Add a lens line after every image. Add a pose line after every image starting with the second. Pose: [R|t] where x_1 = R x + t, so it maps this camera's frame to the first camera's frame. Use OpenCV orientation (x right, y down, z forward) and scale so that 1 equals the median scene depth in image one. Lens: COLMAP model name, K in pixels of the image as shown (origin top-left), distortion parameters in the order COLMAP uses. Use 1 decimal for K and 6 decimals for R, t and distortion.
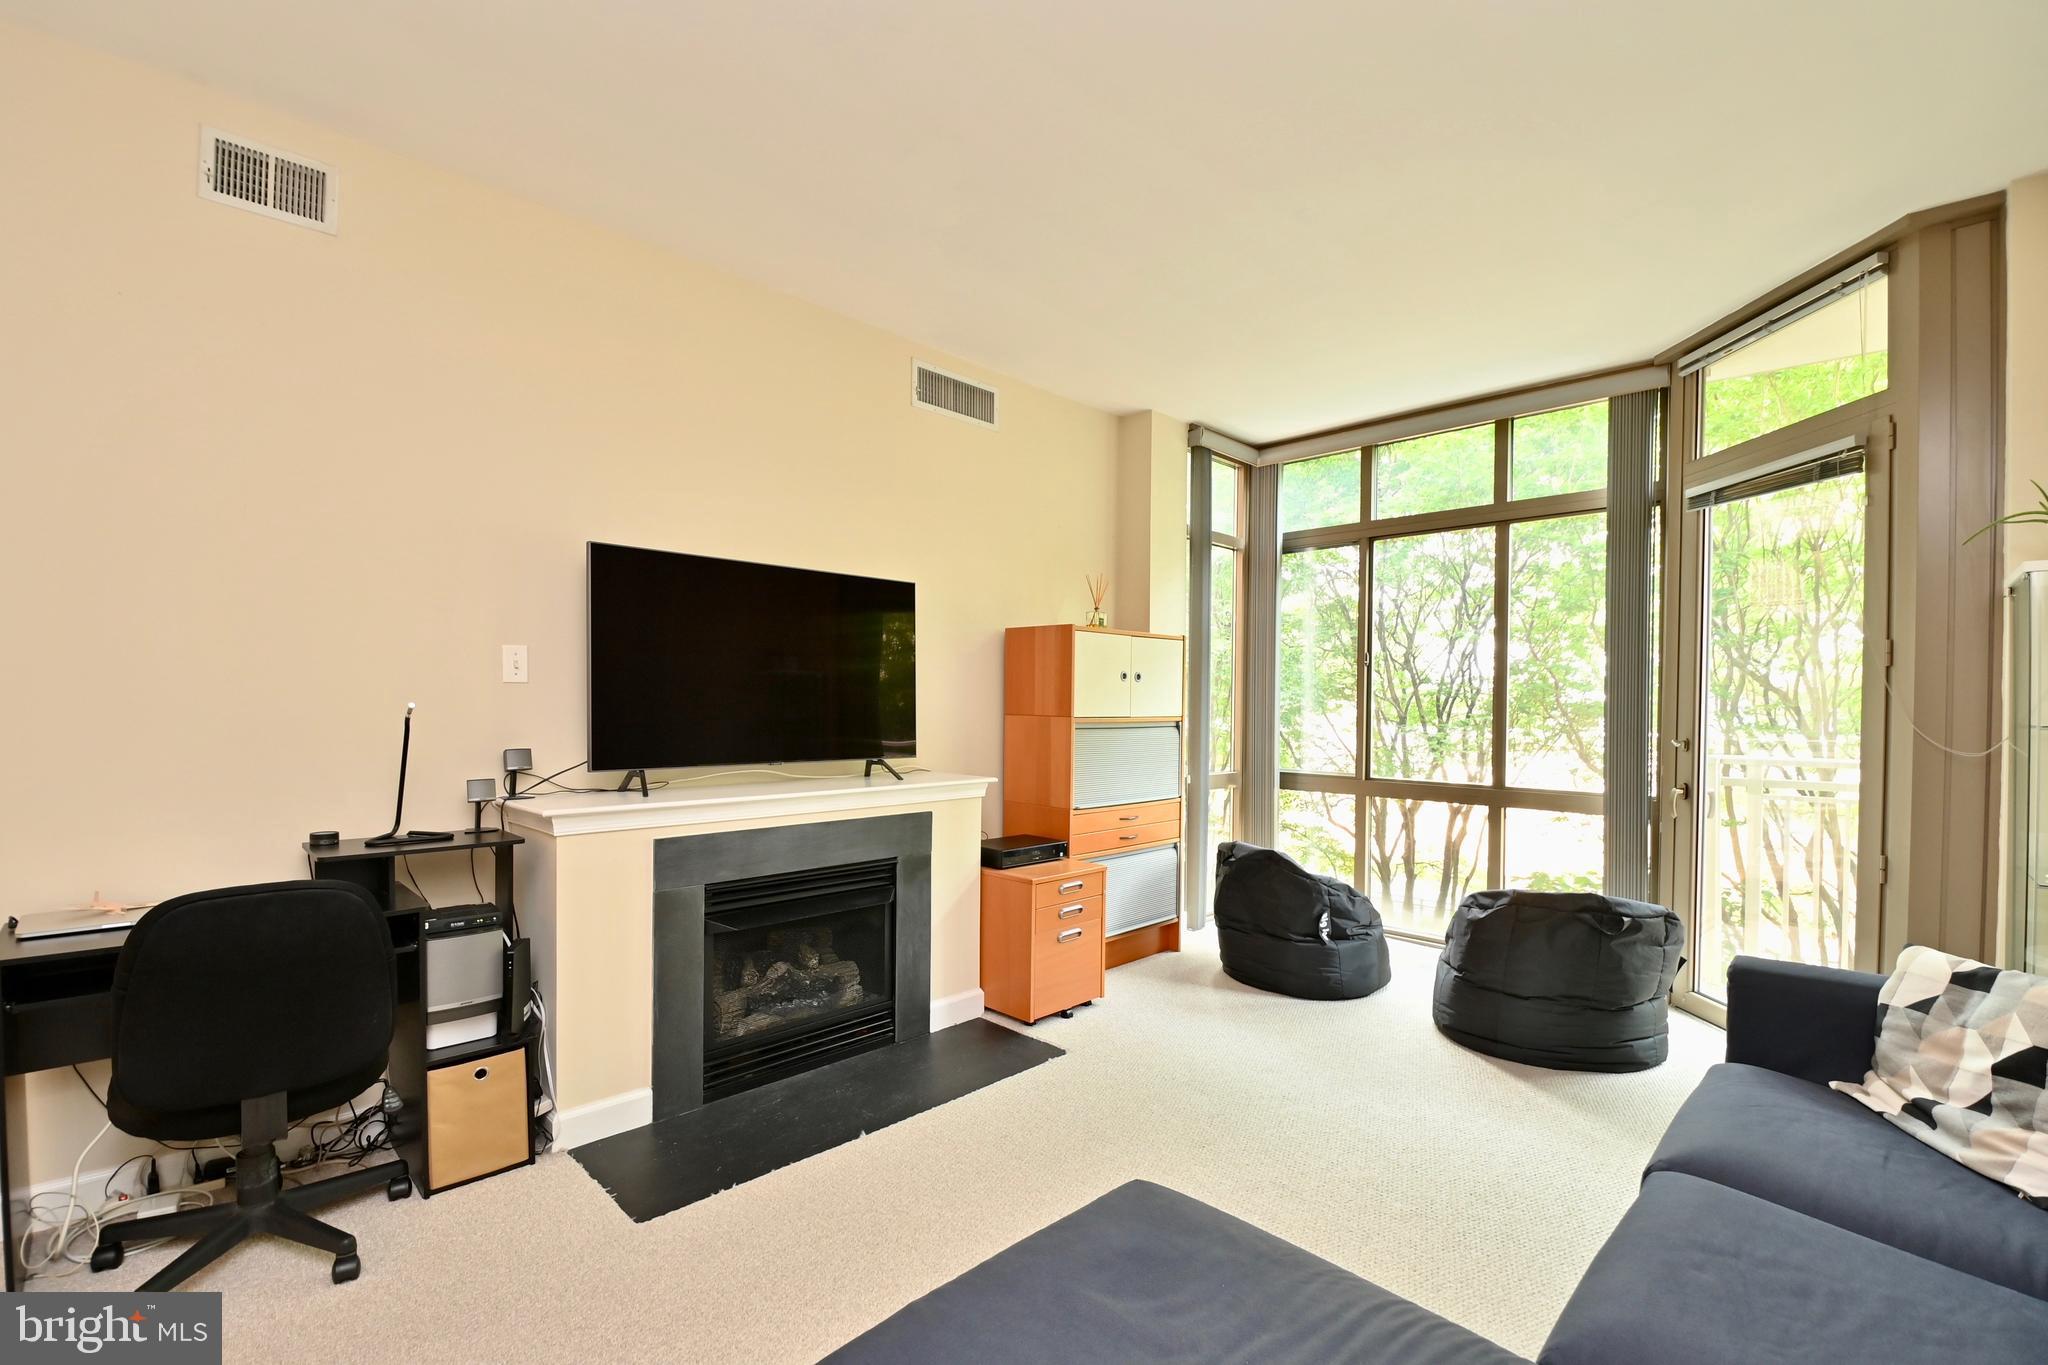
lens RADIAL K [[910.7, 0, 1033.1], [0, 910.7, 710.7], [0, 0, 1]] dist [0.005652, -0.016087]
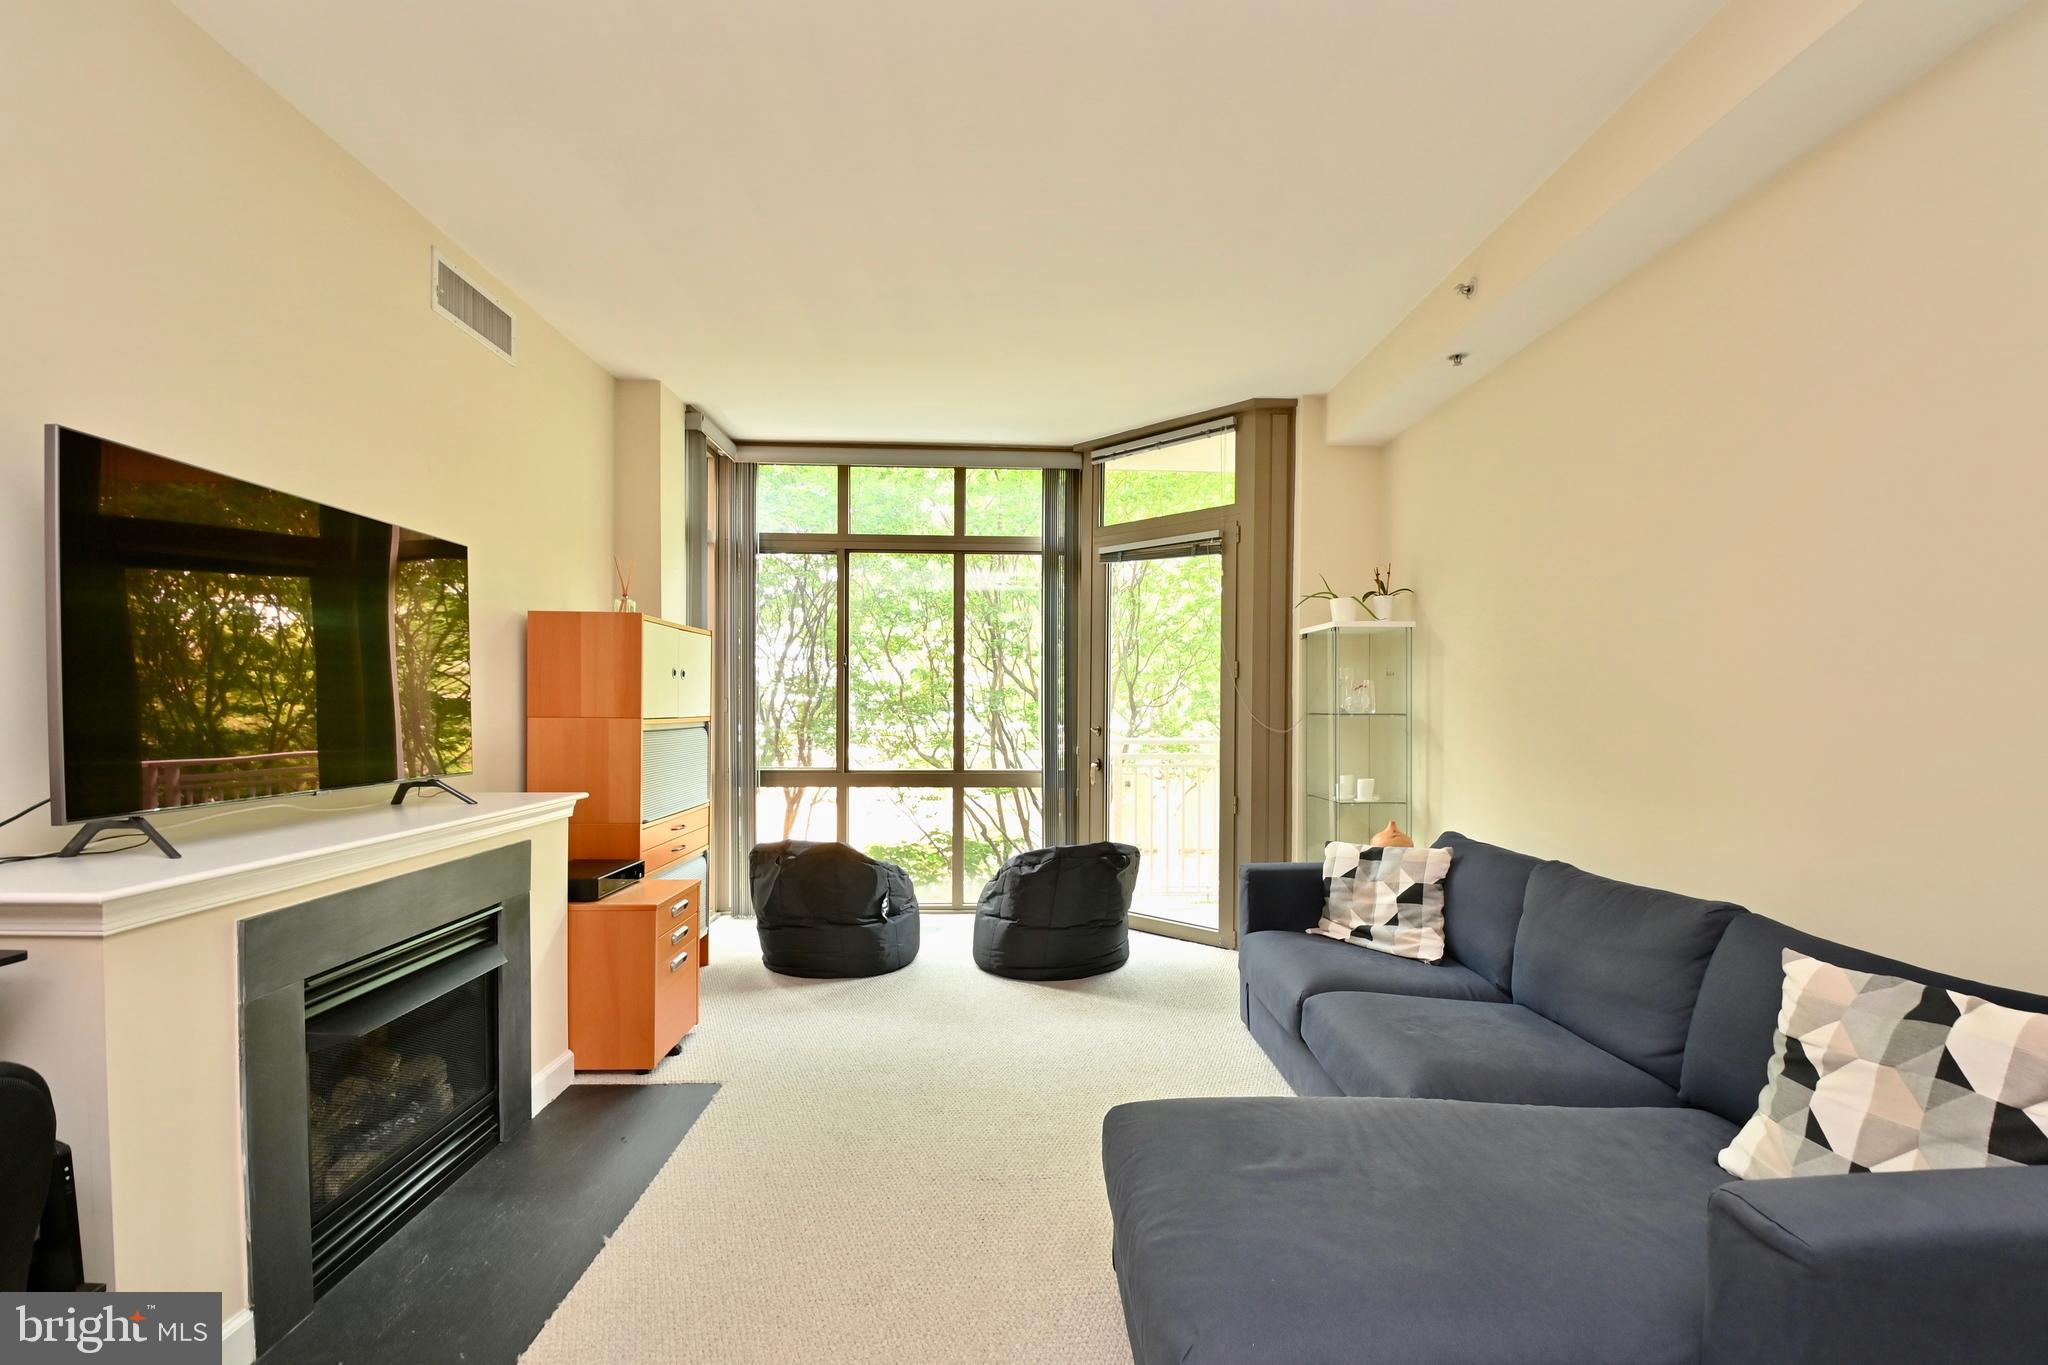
lens RADIAL K [[910.7, 0, 1051.2], [0, 910.7, 717.4], [0, 0, 1]] dist [0.005652, -0.016087]
pose [[0.671733, -0.014644, 0.740648, -0.392422], [0.007758, 0.999889, 0.012734, -0.002823], [-0.740752, -0.002808, 0.671772, 0.130219]]
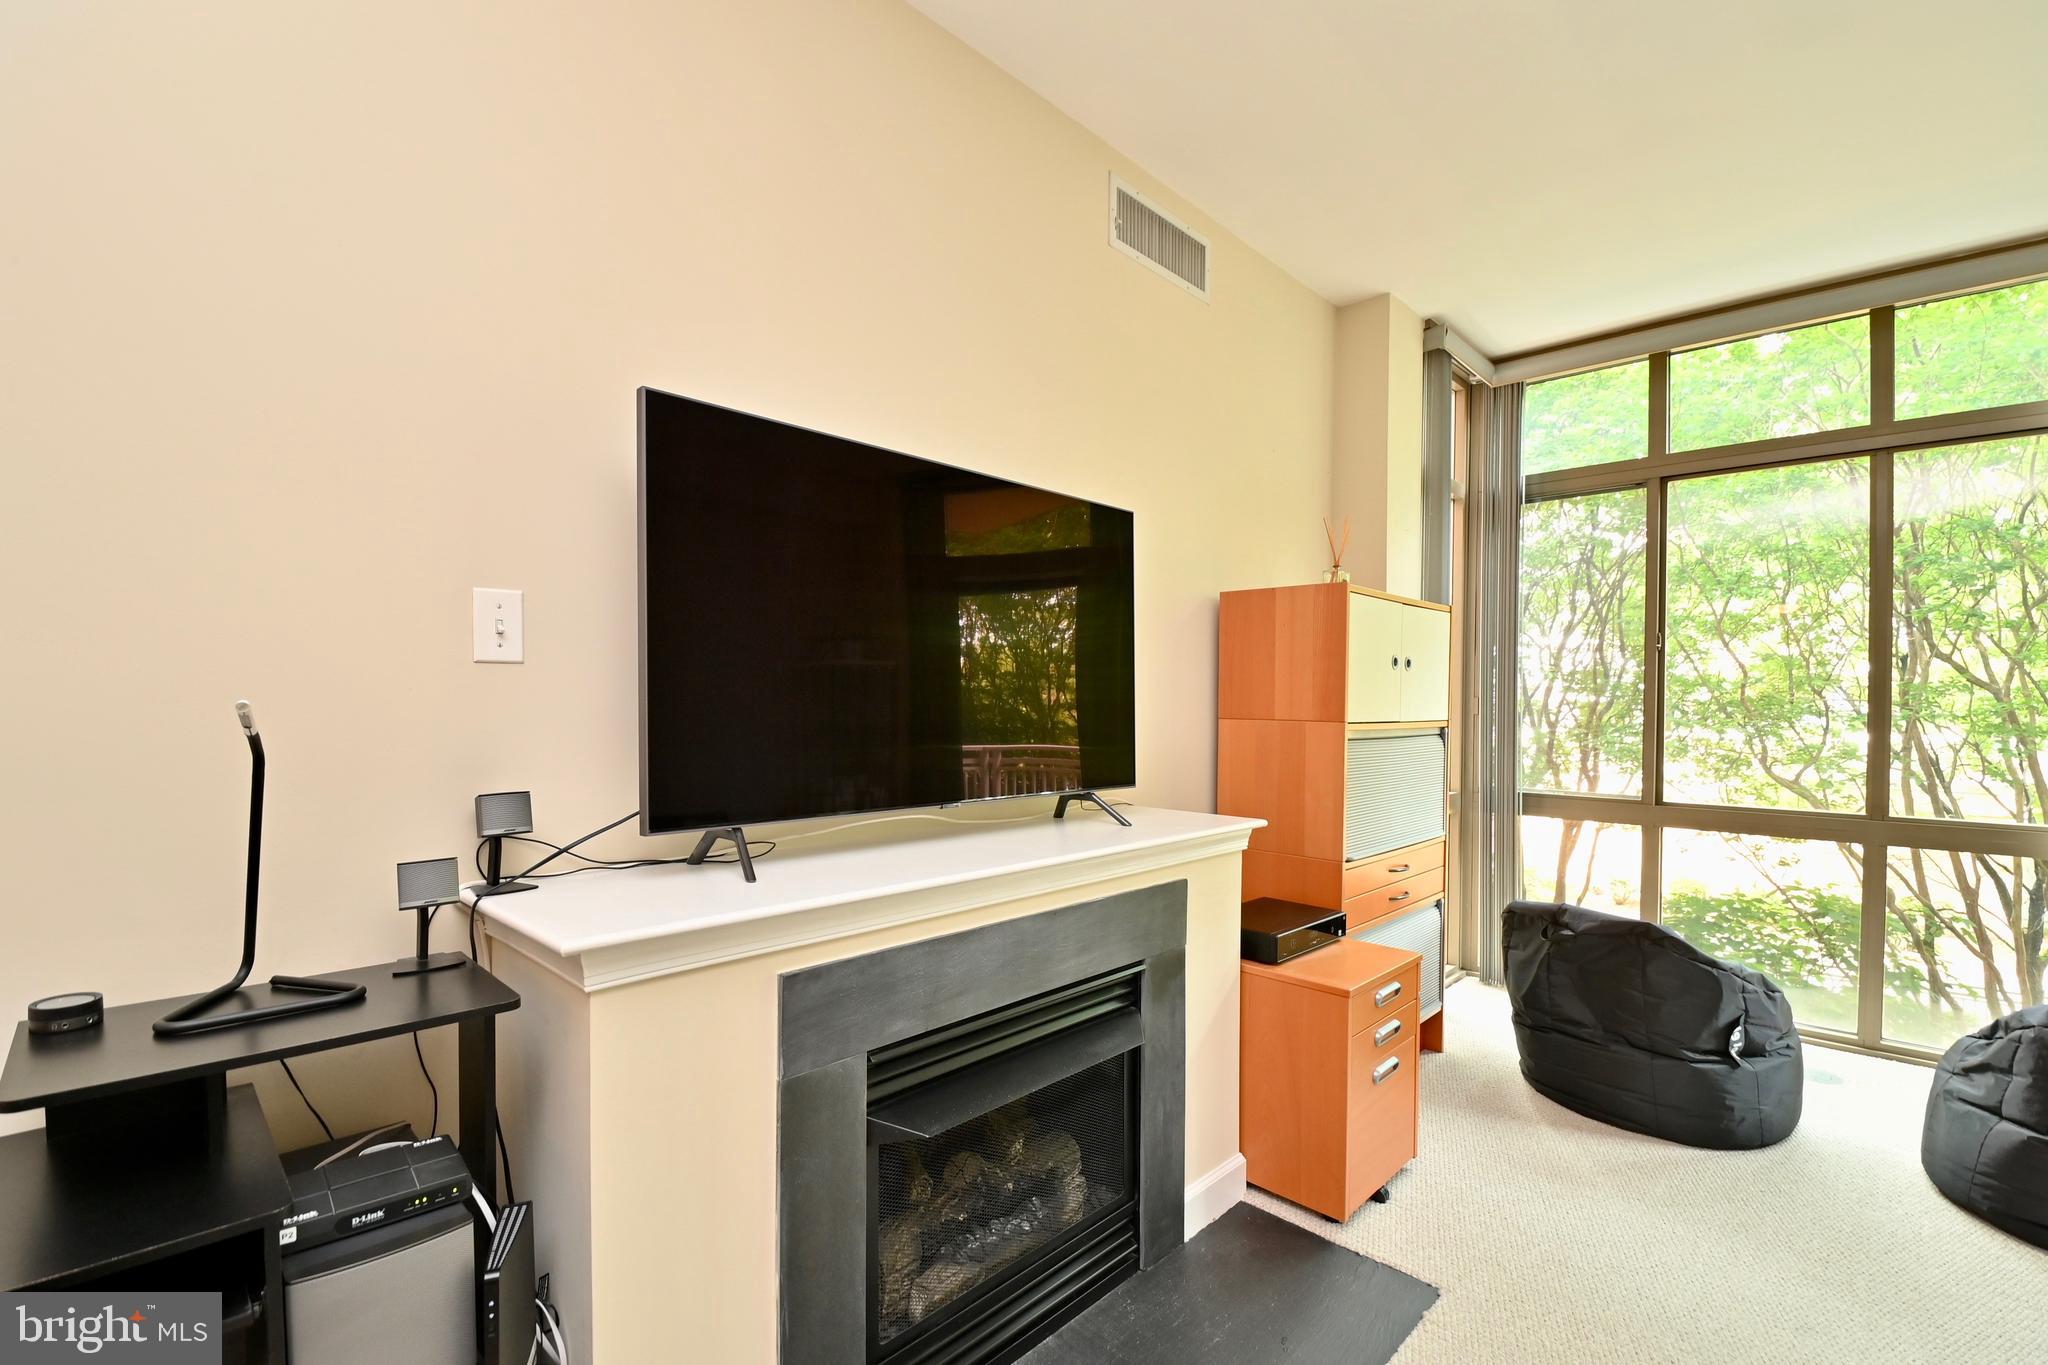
lens RADIAL K [[910.7, 0, 1030.9], [0, 910.7, 710.3], [0, 0, 1]] dist [0.005652, -0.016087]
pose [[0.999794, -0.000502, 0.020287, -0.227651], [0.000476, 0.999999, 0.001326, -0.003485], [-0.020287, -0.001316, 0.999793, 0.392425]]
